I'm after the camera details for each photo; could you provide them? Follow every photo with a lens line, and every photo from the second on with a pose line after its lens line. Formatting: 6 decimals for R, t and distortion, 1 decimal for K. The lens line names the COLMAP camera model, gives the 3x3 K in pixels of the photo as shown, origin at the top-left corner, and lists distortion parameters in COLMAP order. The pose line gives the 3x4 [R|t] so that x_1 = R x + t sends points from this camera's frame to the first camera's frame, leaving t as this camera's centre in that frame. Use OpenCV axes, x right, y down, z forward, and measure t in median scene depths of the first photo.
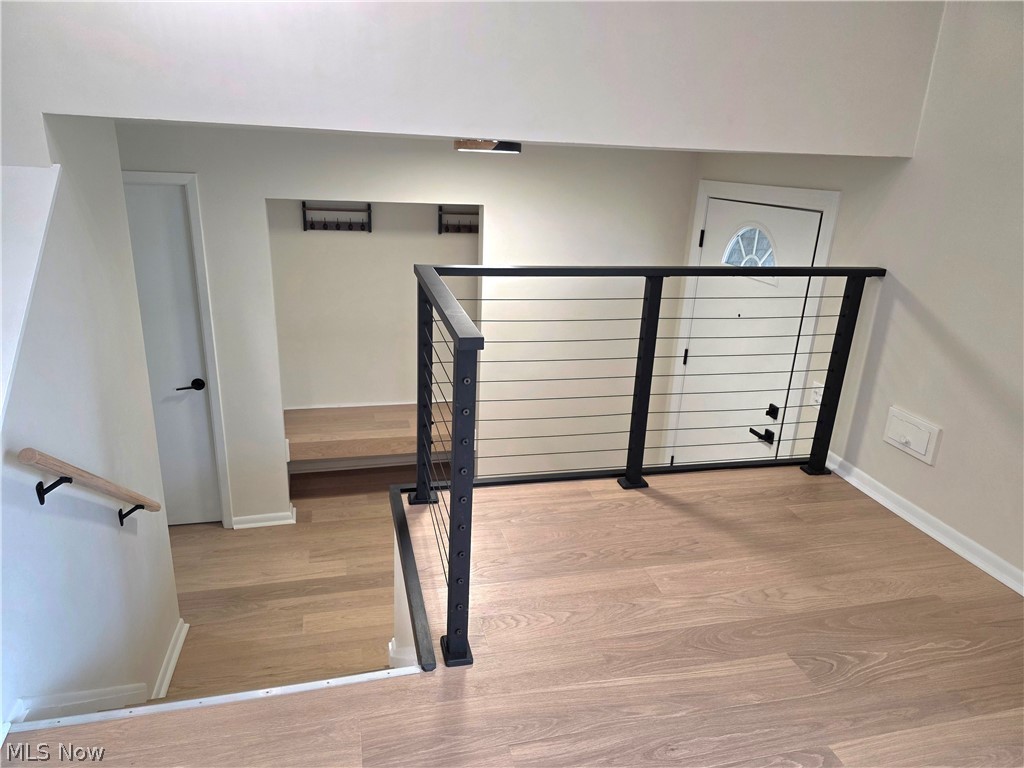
lens RADIAL K [[684.1, 0, 512.0], [0, 684.1, 384.0], [0, 0, 1]] dist [0.086177, -0.086349]
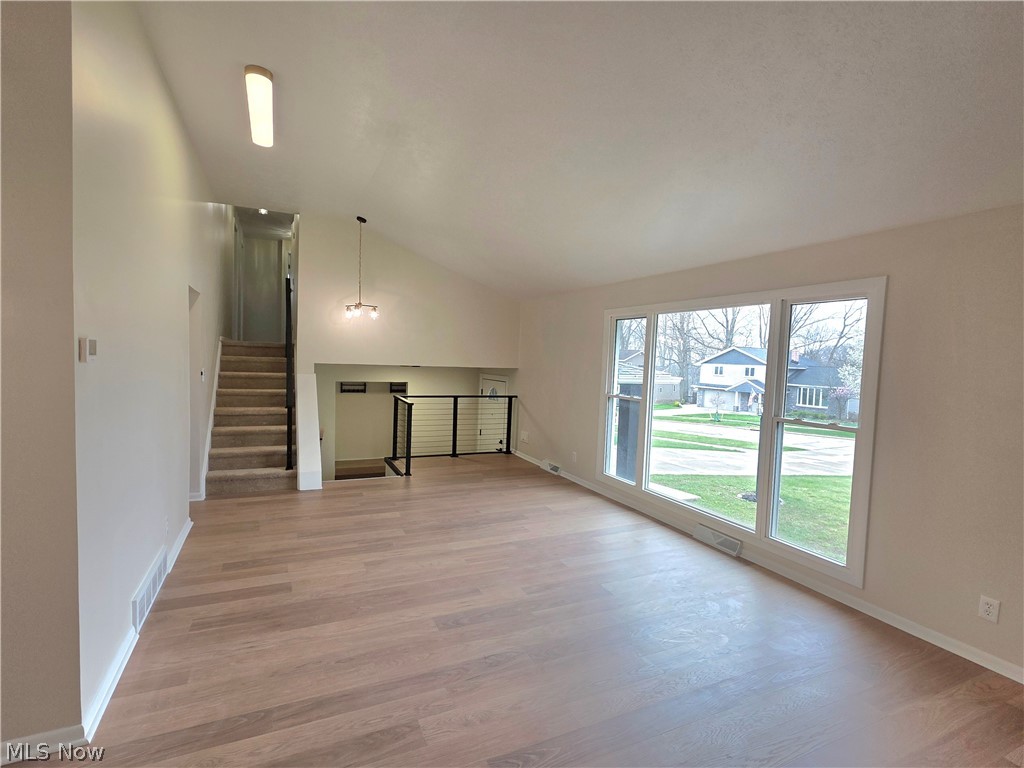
lens RADIAL K [[493.6, 0, 512.0], [0, 493.6, 384.0], [0, 0, 1]] dist [0.001039, 0.000319]
pose [[0.981200, -0.019274, 0.192030, -0.008901], [0.067967, 0.965767, -0.250349, 0.302896], [-0.180631, 0.258695, 0.948920, -1.069343]]
